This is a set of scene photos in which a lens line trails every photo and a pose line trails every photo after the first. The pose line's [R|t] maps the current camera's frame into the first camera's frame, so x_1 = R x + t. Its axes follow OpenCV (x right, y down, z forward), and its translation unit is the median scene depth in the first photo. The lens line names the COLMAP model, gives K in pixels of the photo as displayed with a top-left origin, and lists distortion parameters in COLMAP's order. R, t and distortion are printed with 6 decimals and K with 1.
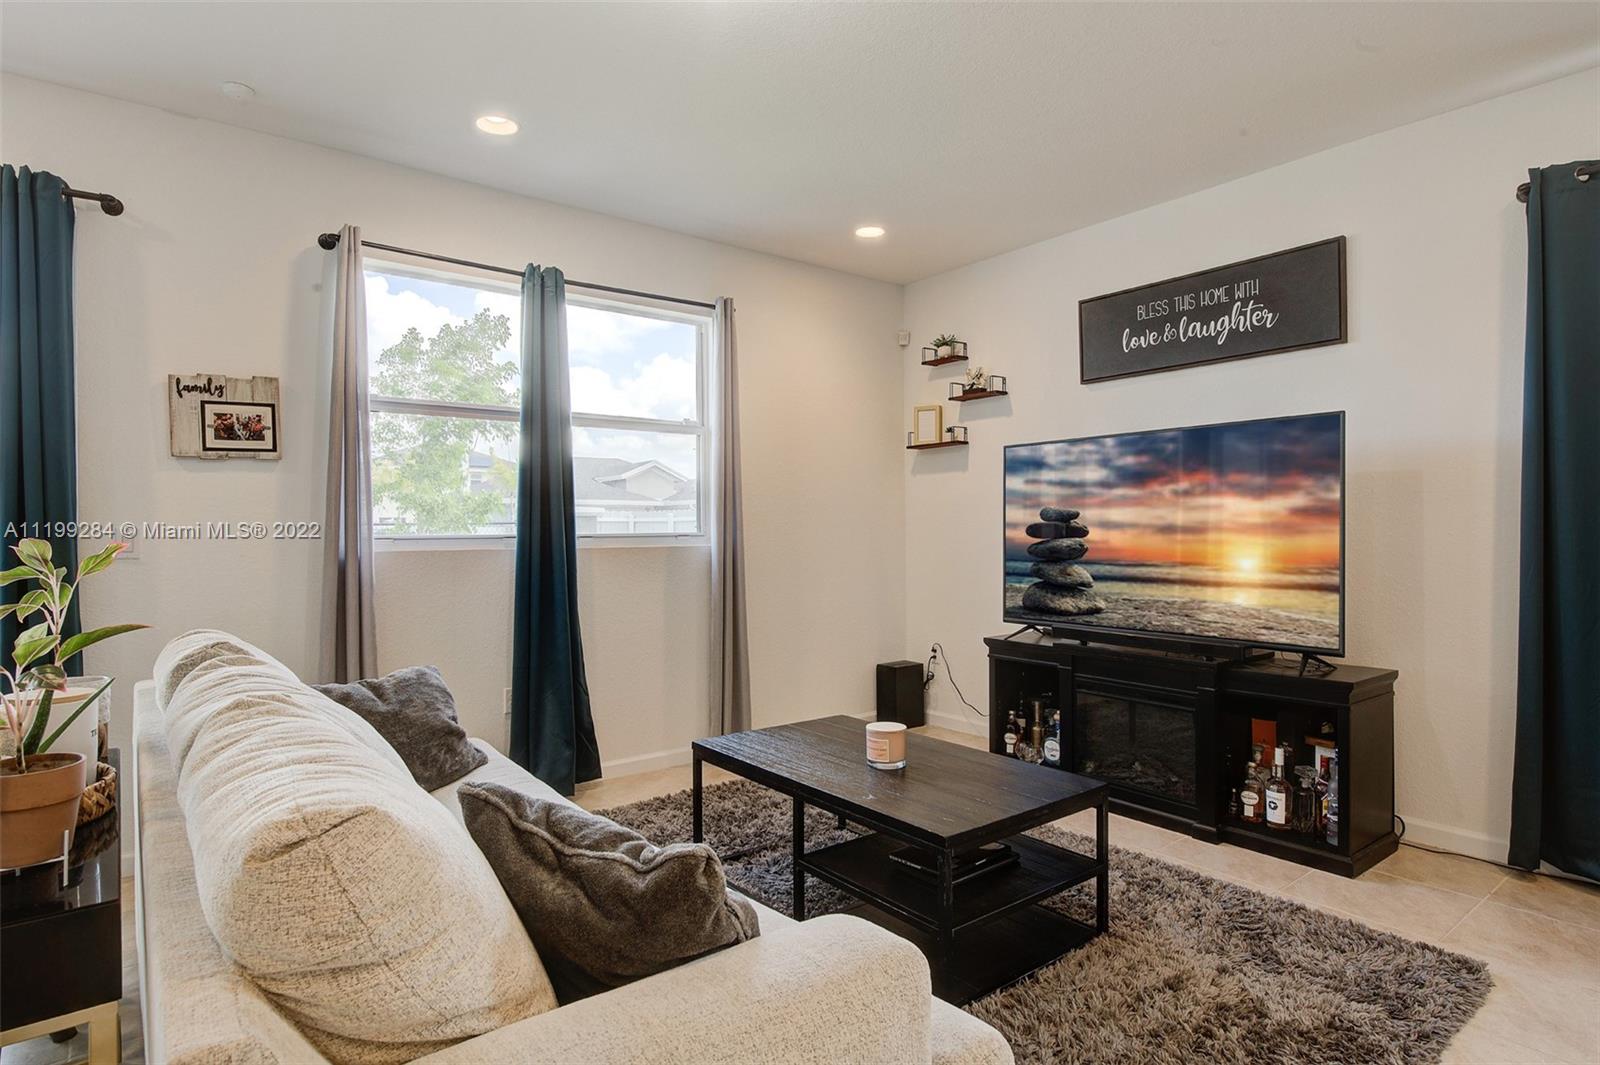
lens RADIAL K [[841.0, 0, 800.0], [0, 841.0, 532.5], [0, 0, 1]] dist [0.002971, -0.000428]
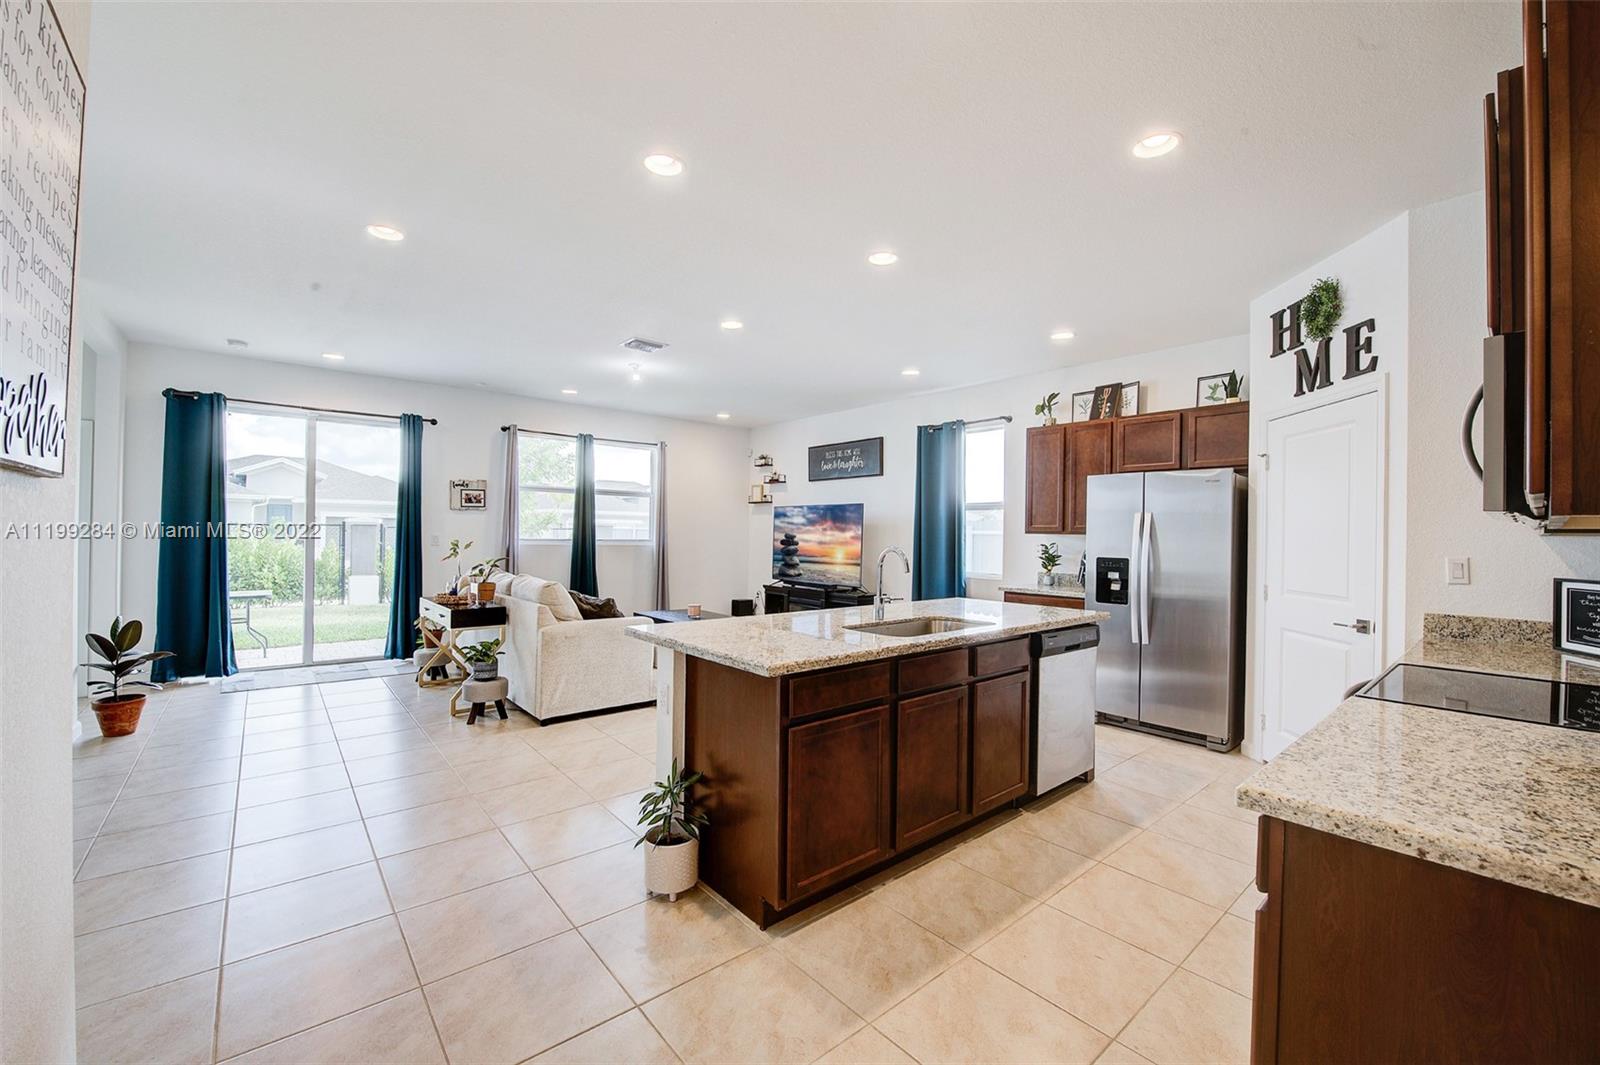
lens RADIAL K [[638.4, 0, 800.0], [0, 638.4, 532.5], [0, 0, 1]] dist [-0.016537, -0.000978]
pose [[0.998948, 0.022775, 0.039796, 0.273352], [-0.022467, 0.999714, -0.008165, -0.017290], [-0.039971, 0.007262, 0.999174, -0.944371]]
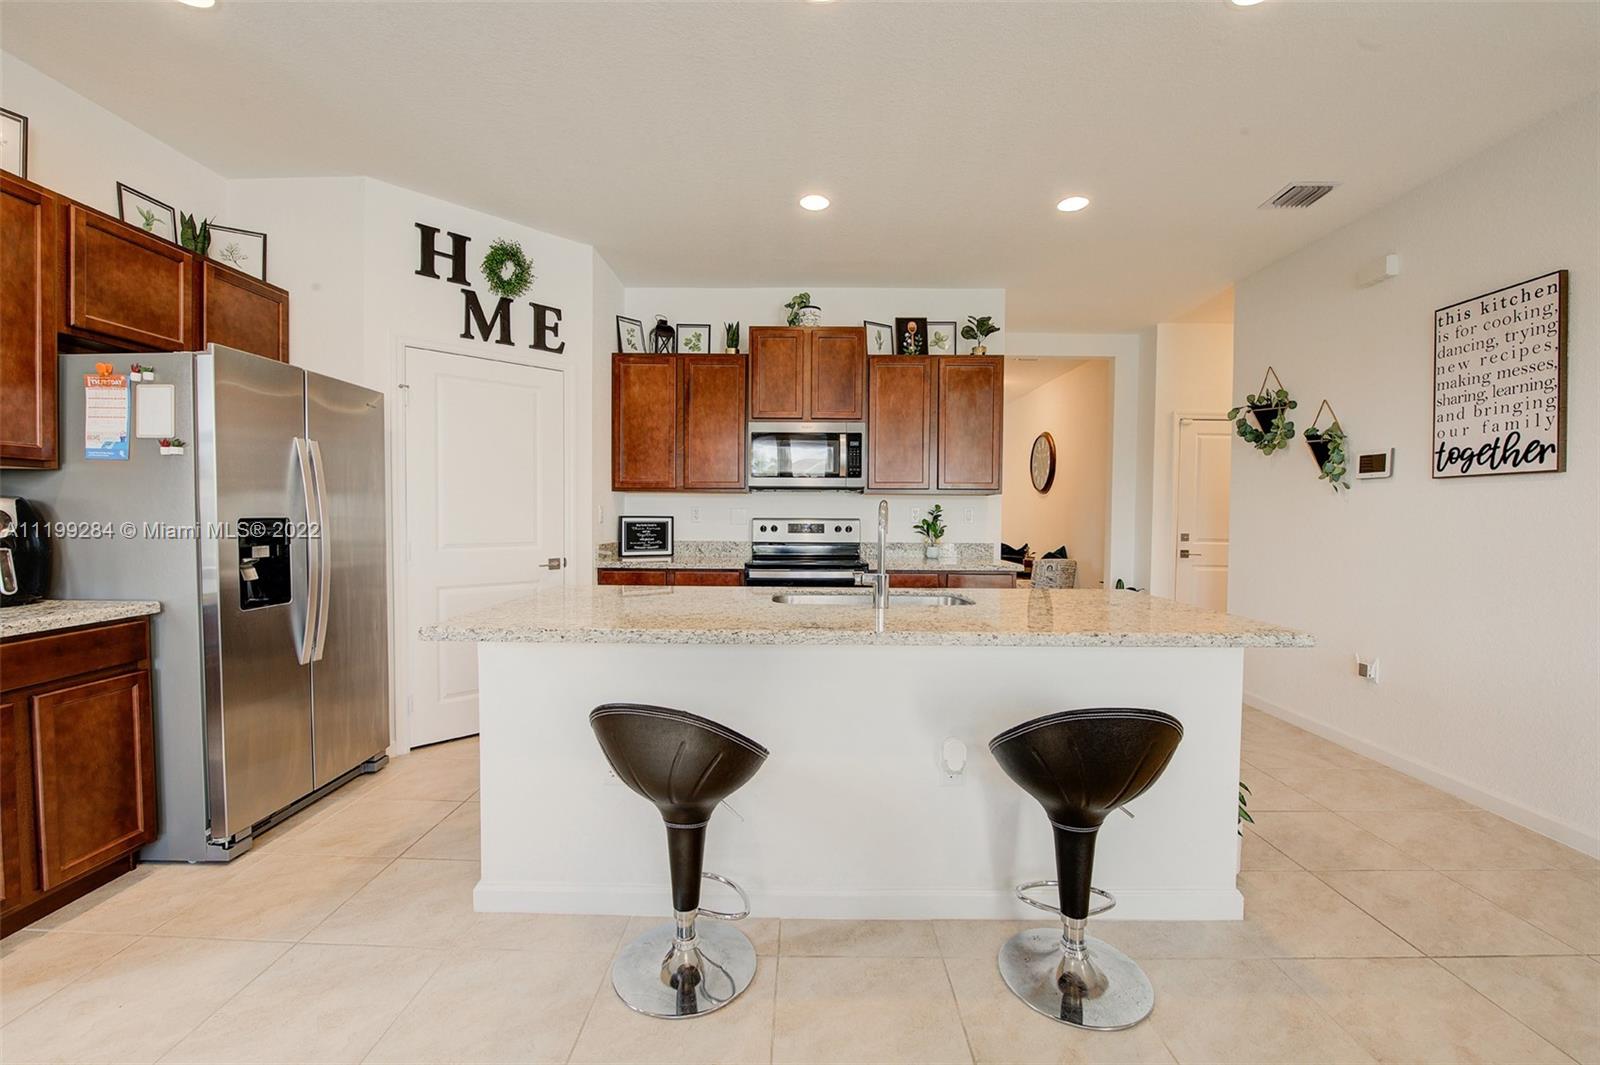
lens RADIAL K [[650.5, 0, 800.0], [0, 650.5, 532.5], [0, 0, 1]] dist [-0.014034, -0.002094]
pose [[-0.783149, -0.018216, 0.621567, 0.113013], [0.000010, 0.999570, 0.029307, 0.001709], [-0.621834, 0.022958, -0.782813, 0.335294]]
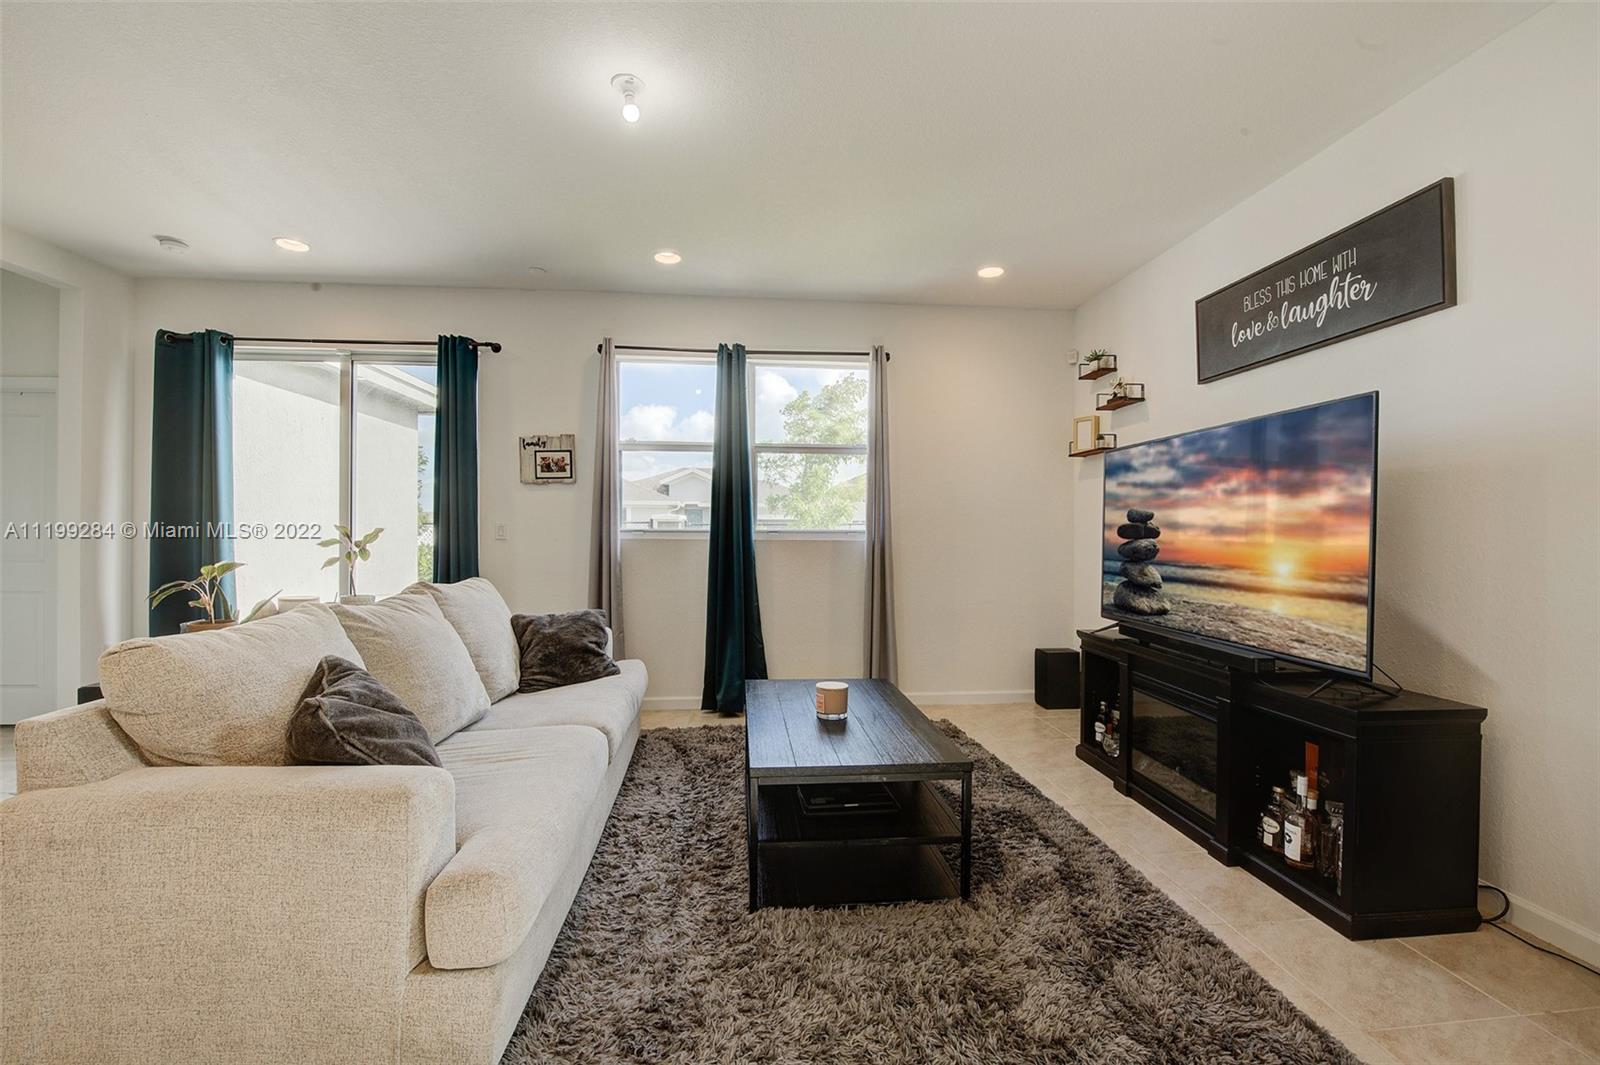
lens RADIAL K [[664.1, 0, 800.0], [0, 664.1, 532.5], [0, 0, 1]] dist [-0.010754, -0.000161]
pose [[0.844733, 0.012331, -0.535046, 0.408031], [-0.013453, 0.999908, 0.001806, 0.003498], [0.535019, 0.005672, 0.844821, 0.105557]]
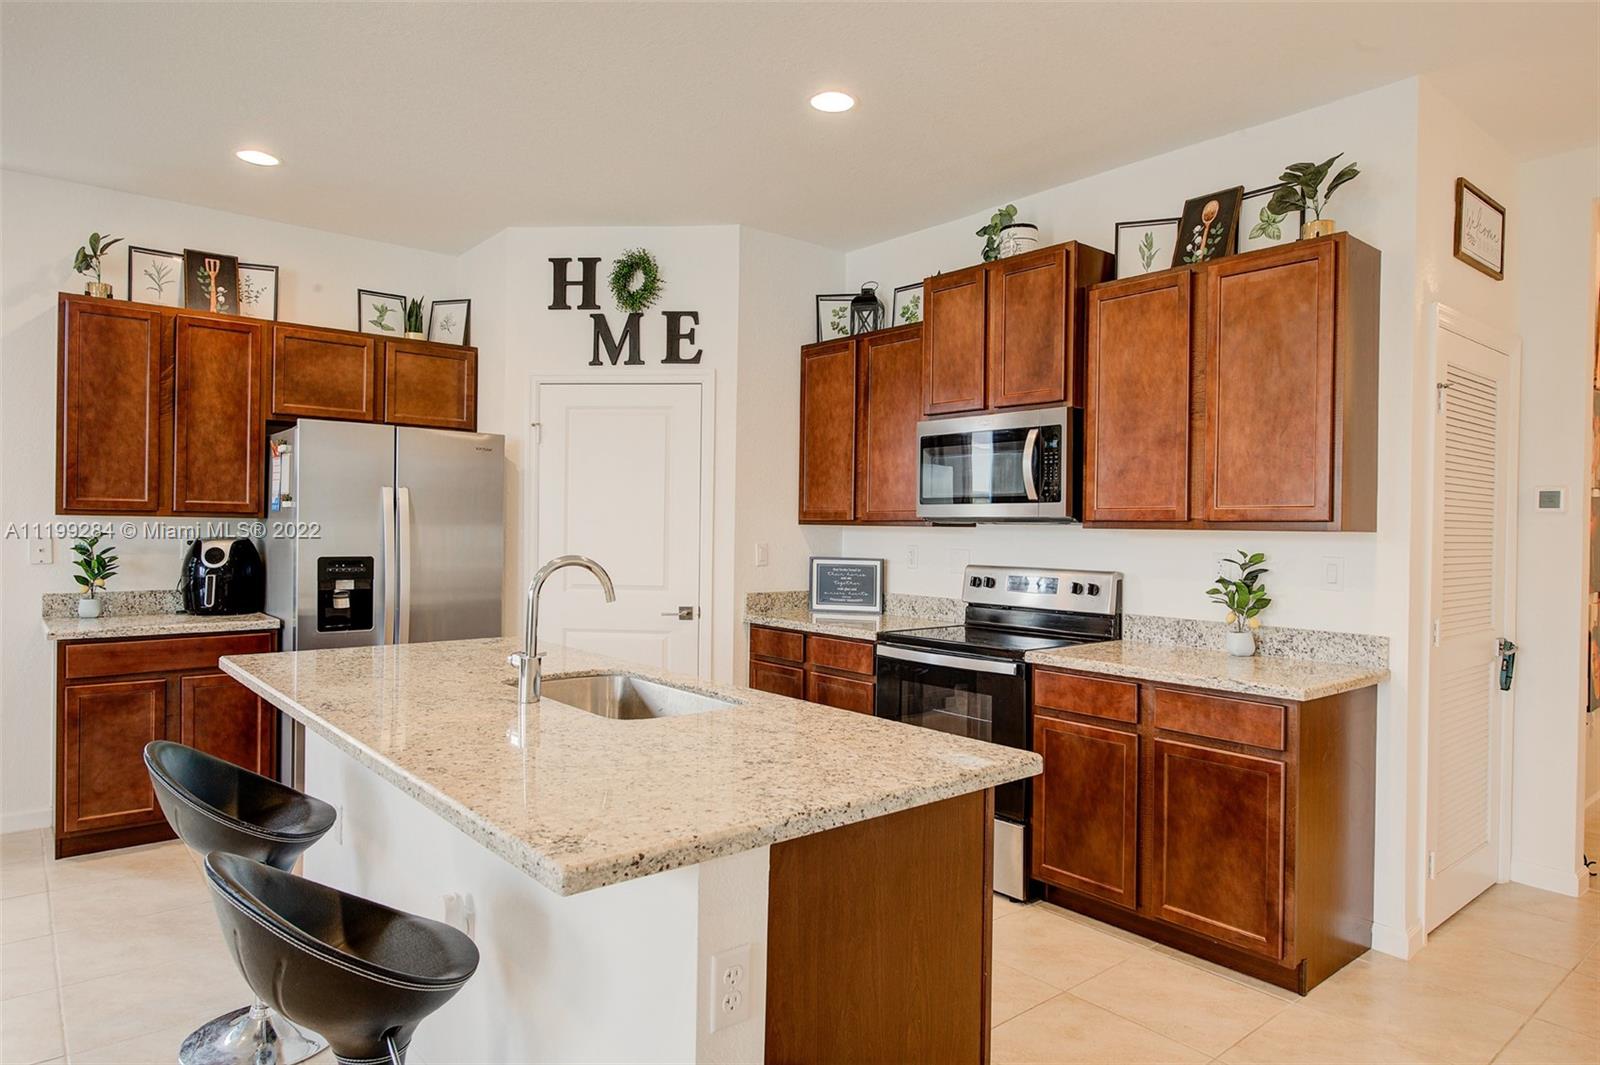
lens RADIAL K [[957.5, 0, 800.0], [0, 957.5, 532.5], [0, 0, 1]] dist [-0.000718, 0.000717]
pose [[-0.032007, -0.000586, 0.999487, -0.205880], [-0.009304, 0.999957, 0.000288, -0.026247], [-0.999444, -0.009290, -0.032011, -0.298437]]
